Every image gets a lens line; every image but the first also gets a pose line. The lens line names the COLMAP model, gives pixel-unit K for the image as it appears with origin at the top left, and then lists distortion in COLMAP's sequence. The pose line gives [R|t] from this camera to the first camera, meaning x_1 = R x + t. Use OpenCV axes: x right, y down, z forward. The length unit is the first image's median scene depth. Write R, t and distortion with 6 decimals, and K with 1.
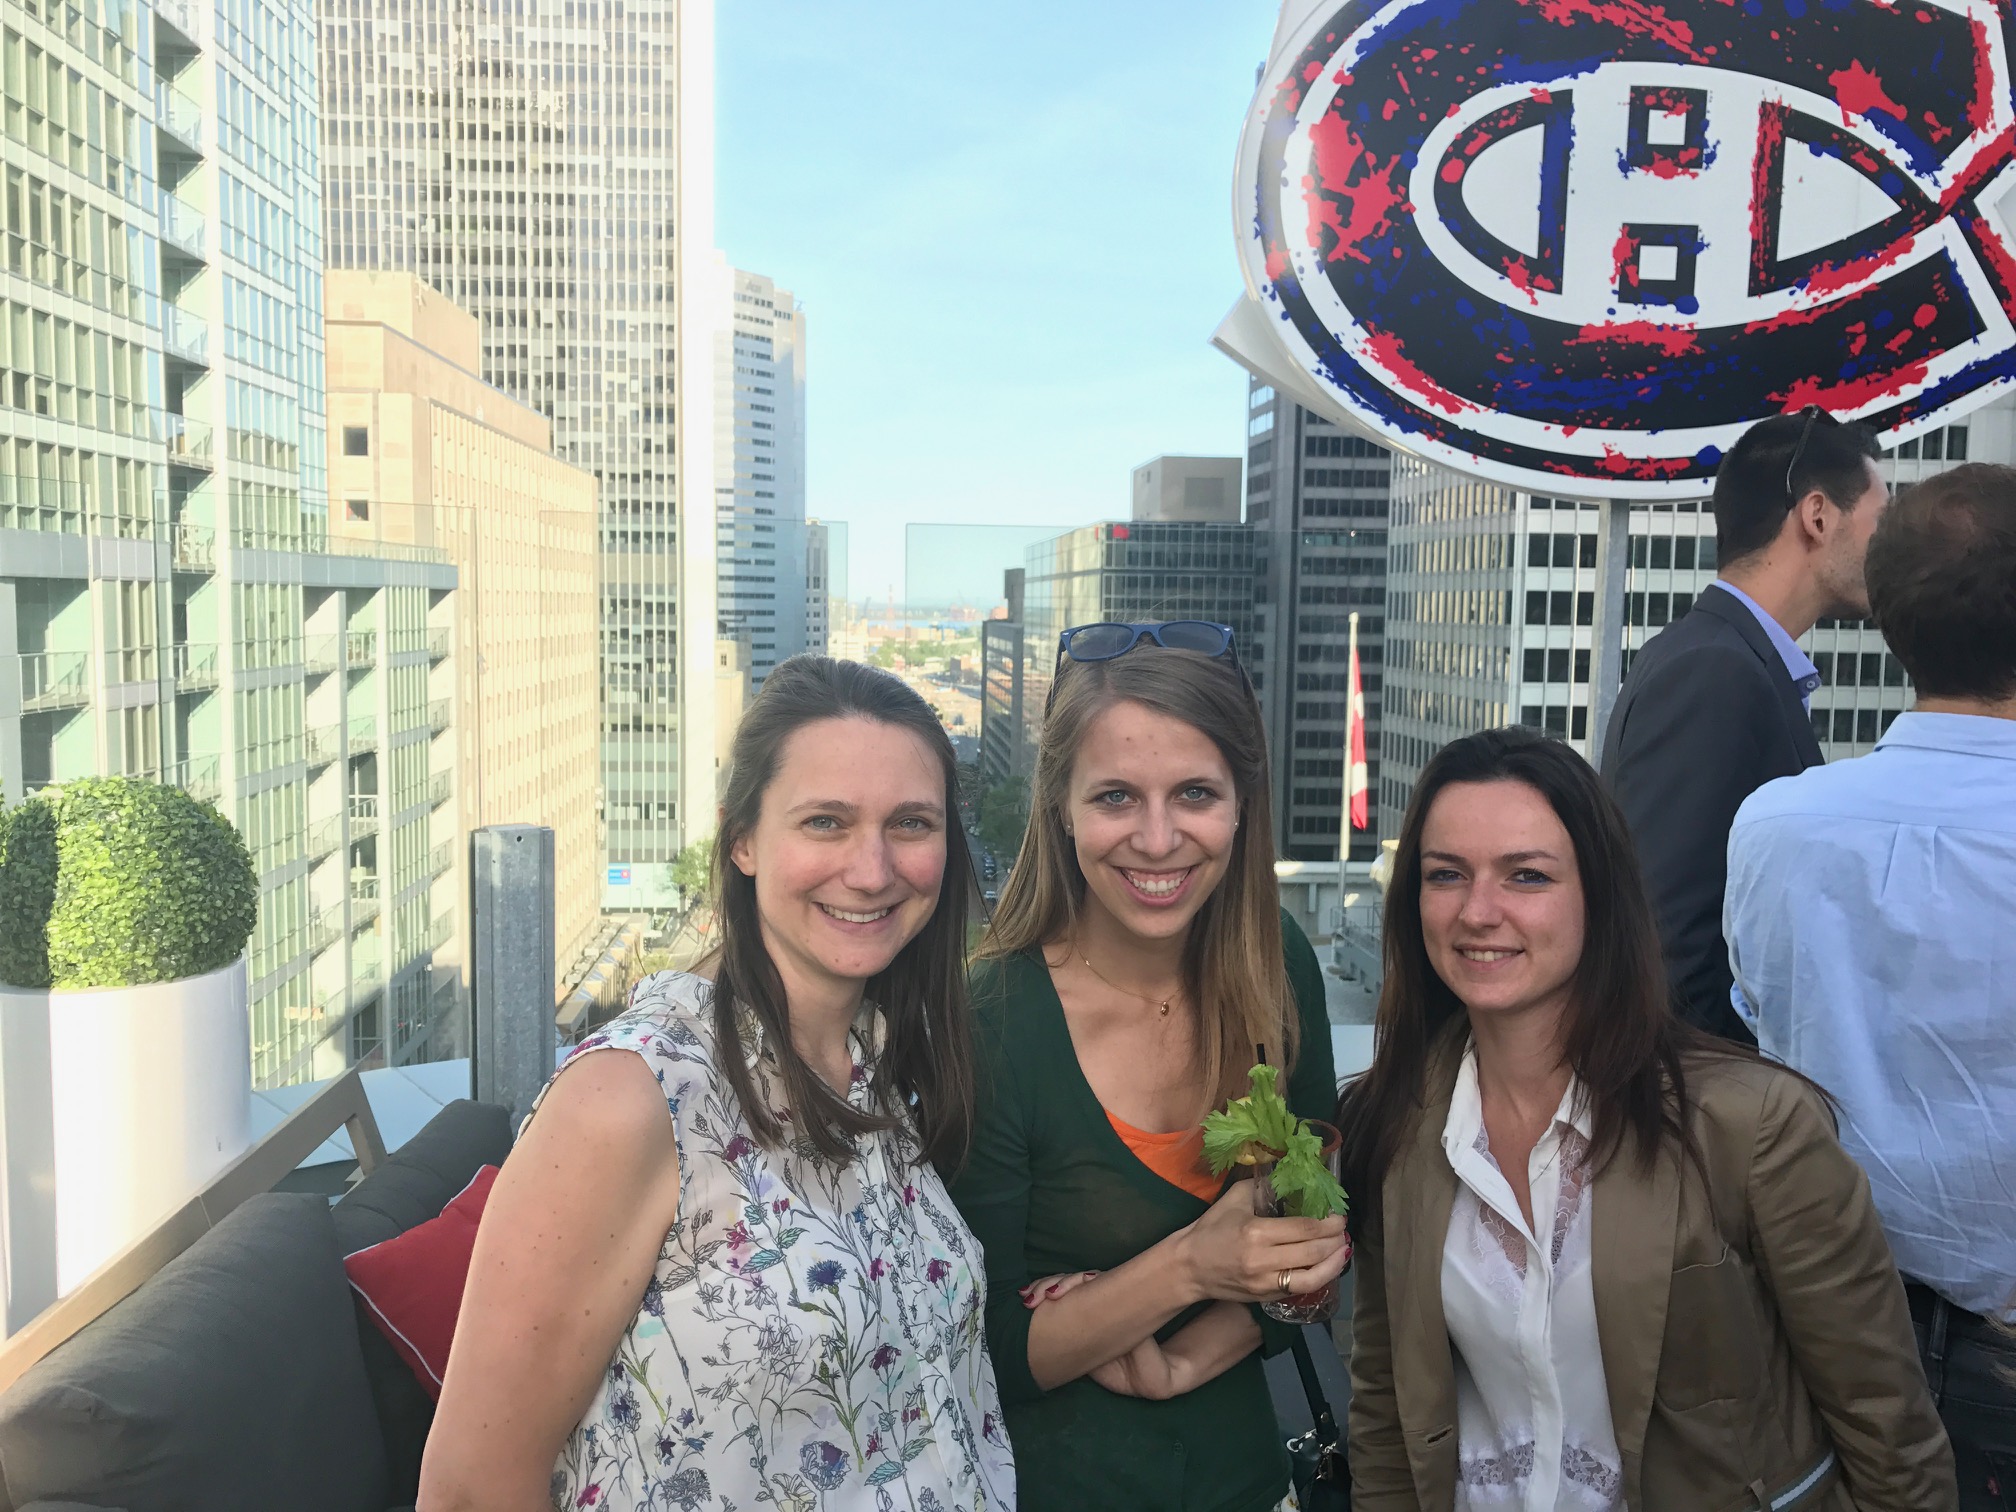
lens RADIAL K [[1637.5, 0, 1009.4], [0, 1637.5, 745.4], [0, 0, 1]] dist [0.019242, -0.007198]
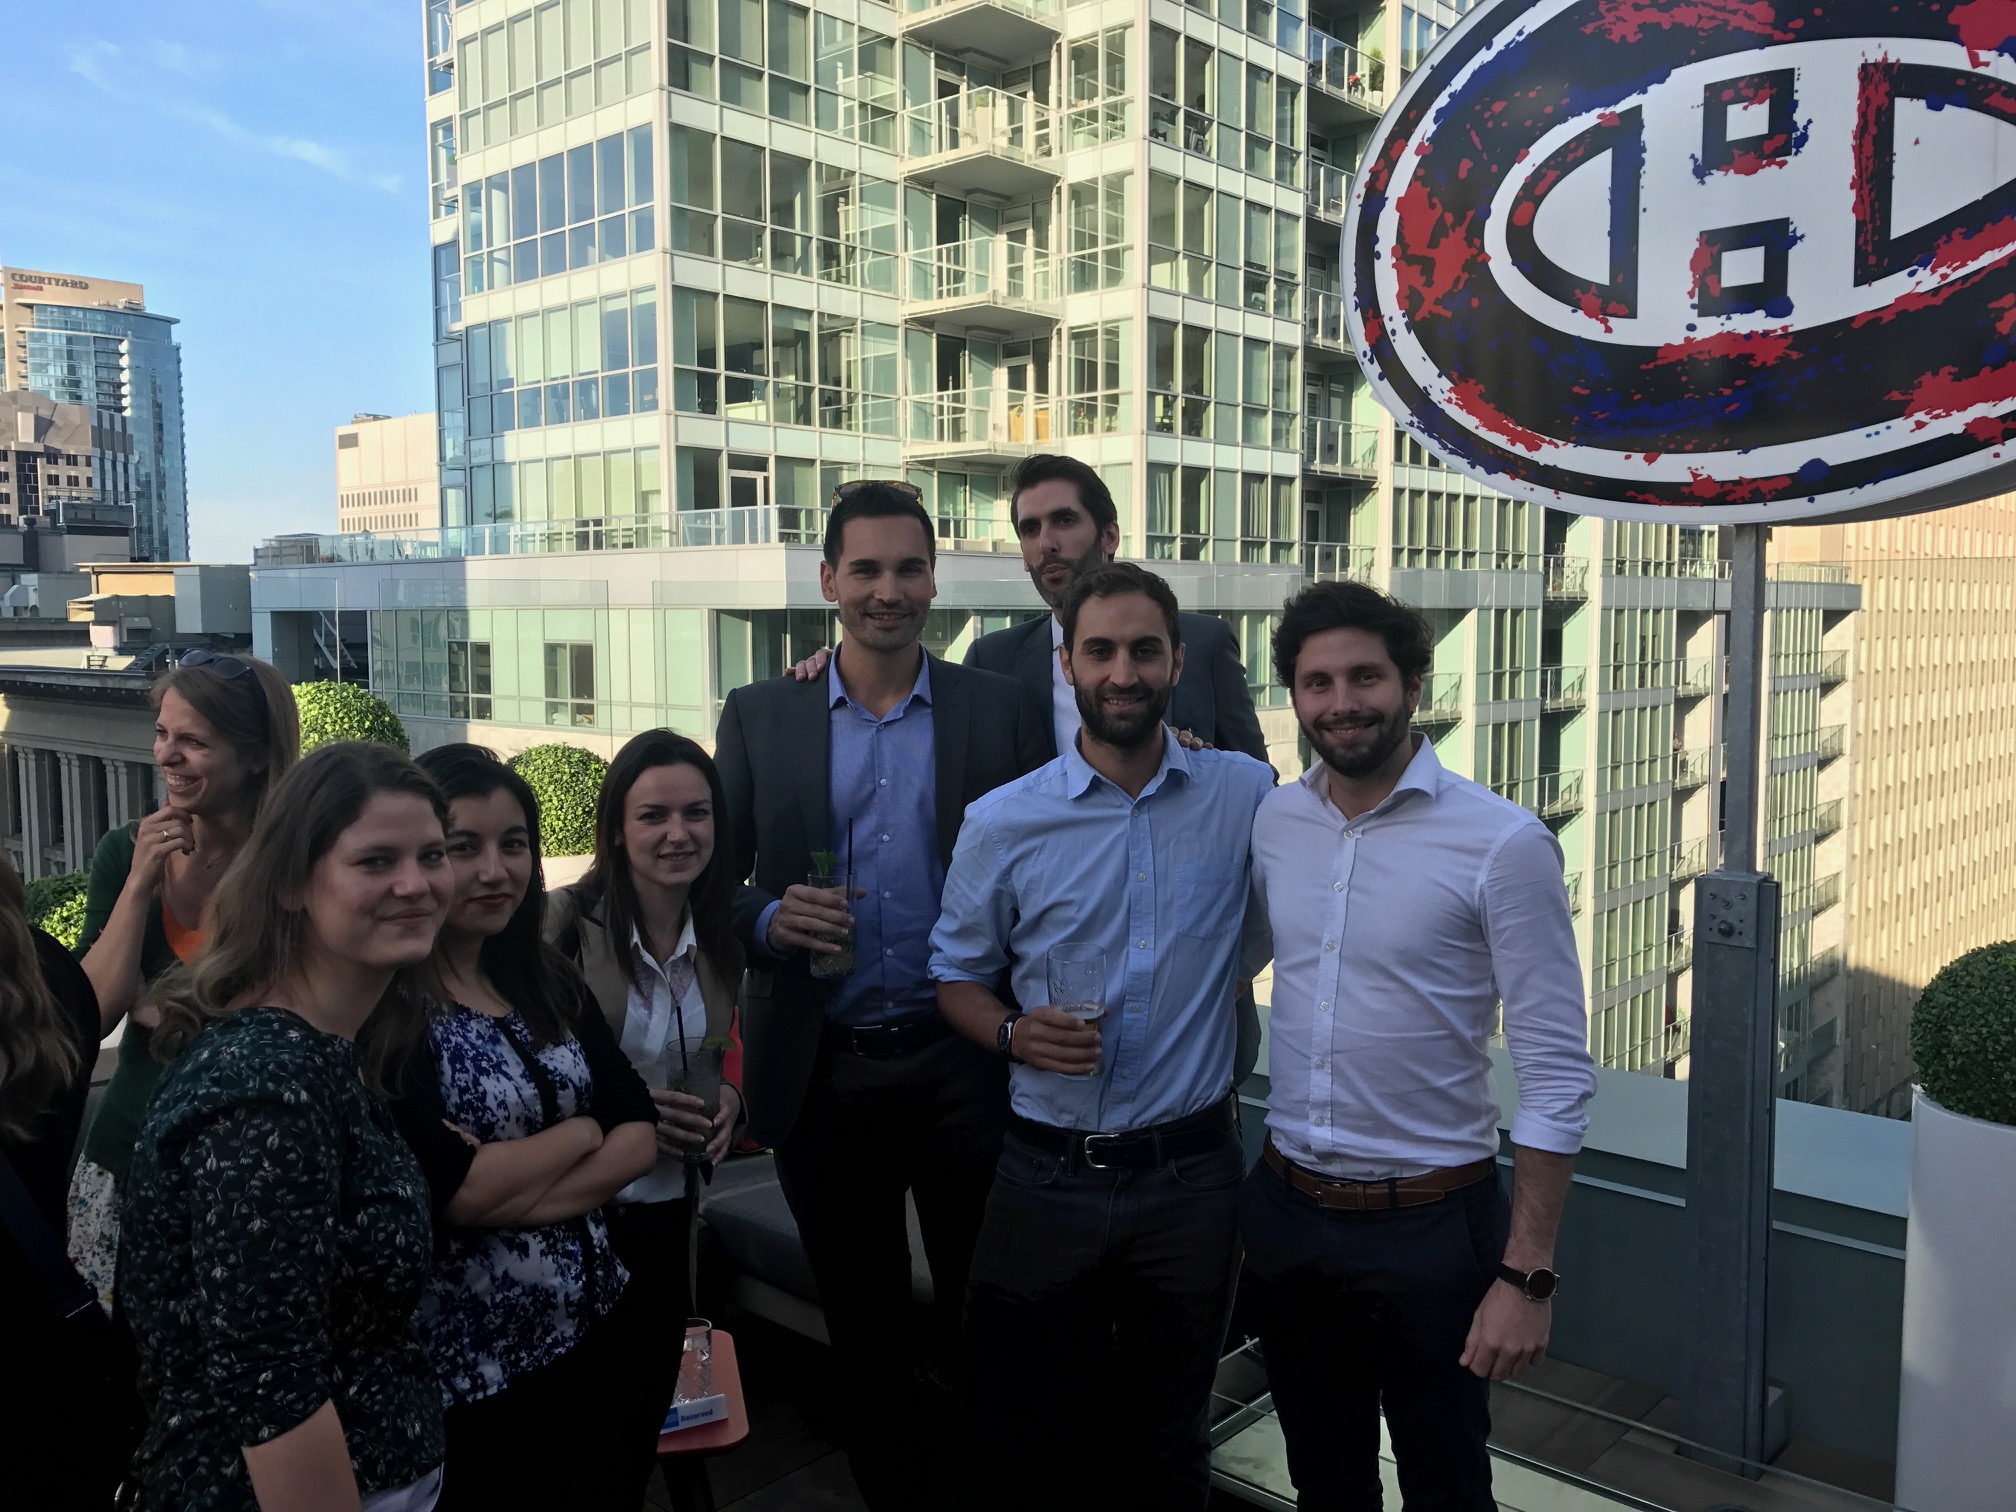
lens RADIAL K [[1637.5, 0, 1009.4], [0, 1637.5, 745.4], [0, 0, 1]] dist [0.019242, -0.007198]
pose [[0.689792, 0.039008, -0.722956, 0.785324], [-0.049168, 0.998766, 0.006977, -0.013546], [0.722336, 0.030734, 0.690859, 0.079426]]
